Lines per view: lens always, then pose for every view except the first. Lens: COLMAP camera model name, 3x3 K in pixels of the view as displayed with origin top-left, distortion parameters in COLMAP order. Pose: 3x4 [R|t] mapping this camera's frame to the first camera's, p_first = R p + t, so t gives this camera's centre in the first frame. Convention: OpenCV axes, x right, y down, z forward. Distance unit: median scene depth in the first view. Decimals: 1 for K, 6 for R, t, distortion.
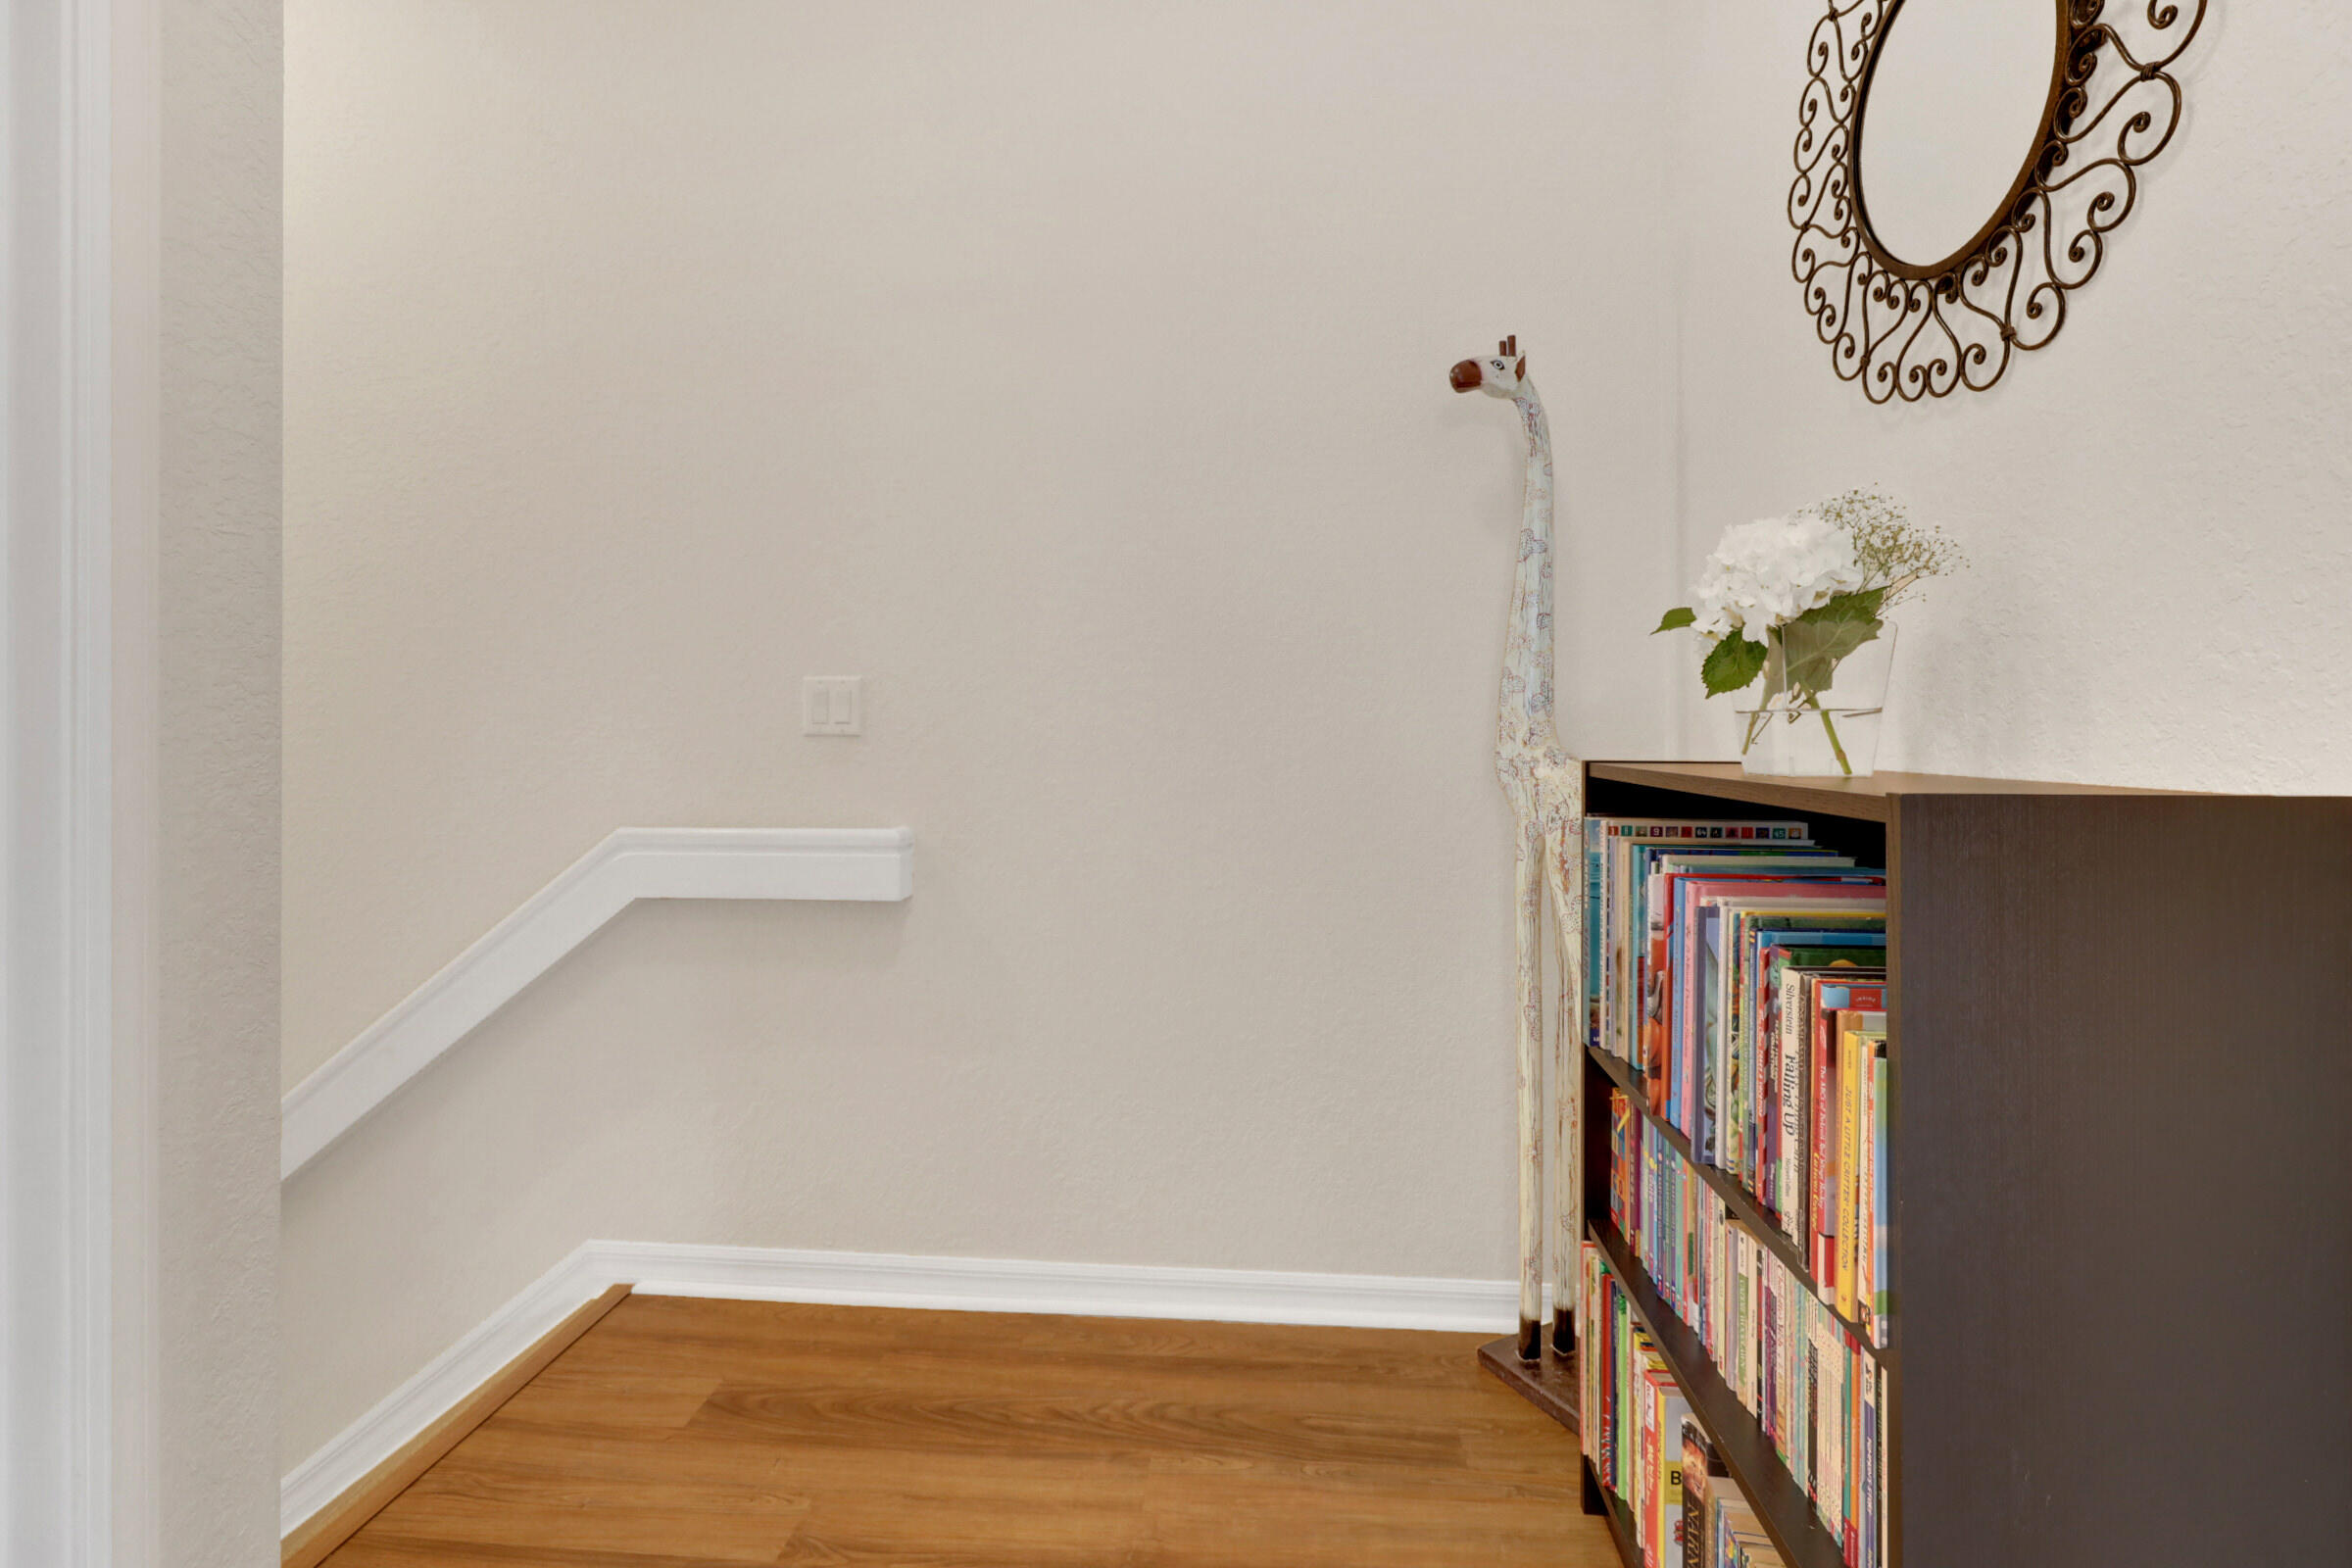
lens RADIAL K [[1079.1, 0, 1181.7], [0, 1079.1, 732.0], [0, 0, 1]] dist [0.000484, -0.000094]
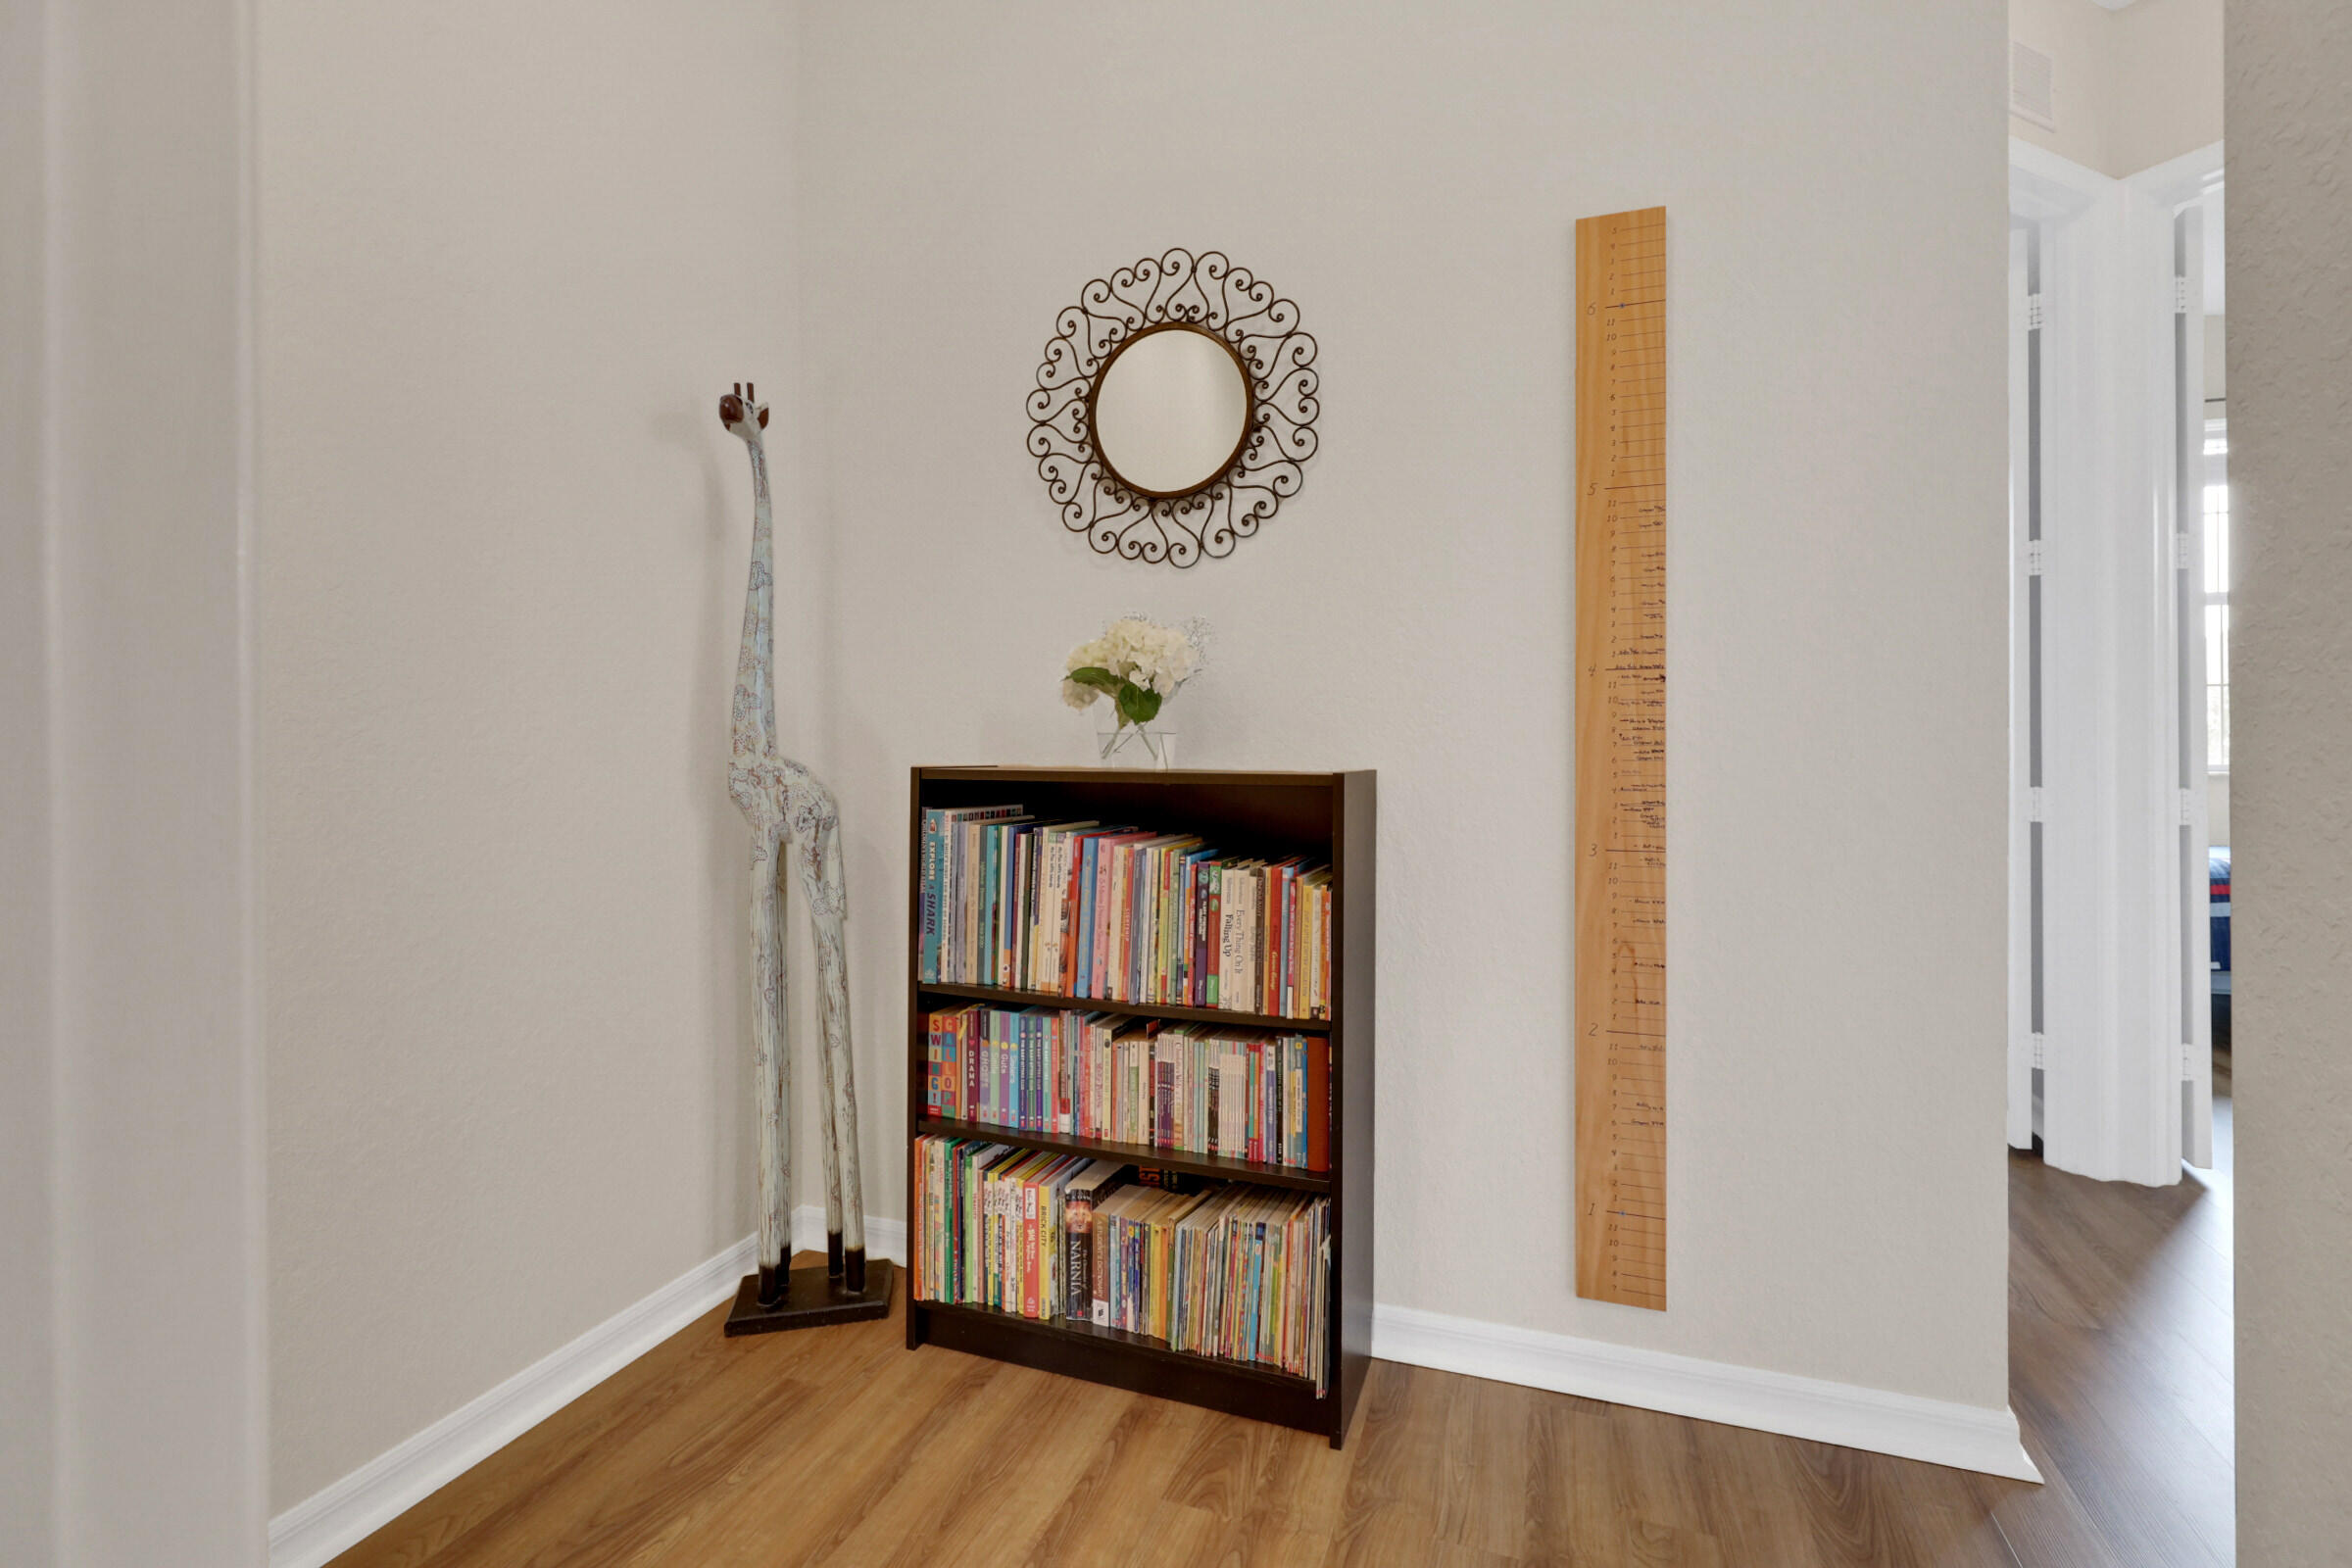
lens RADIAL K [[1080.6, 0, 1187.4], [0, 1080.6, 751.0], [0, 0, 1]] dist [0.003159, 0.000373]
pose [[0.244752, -0.000843, 0.969585, -0.866065], [-0.003088, 0.999994, 0.001649, 0.004516], [-0.969581, -0.003397, 0.244748, 0.398841]]
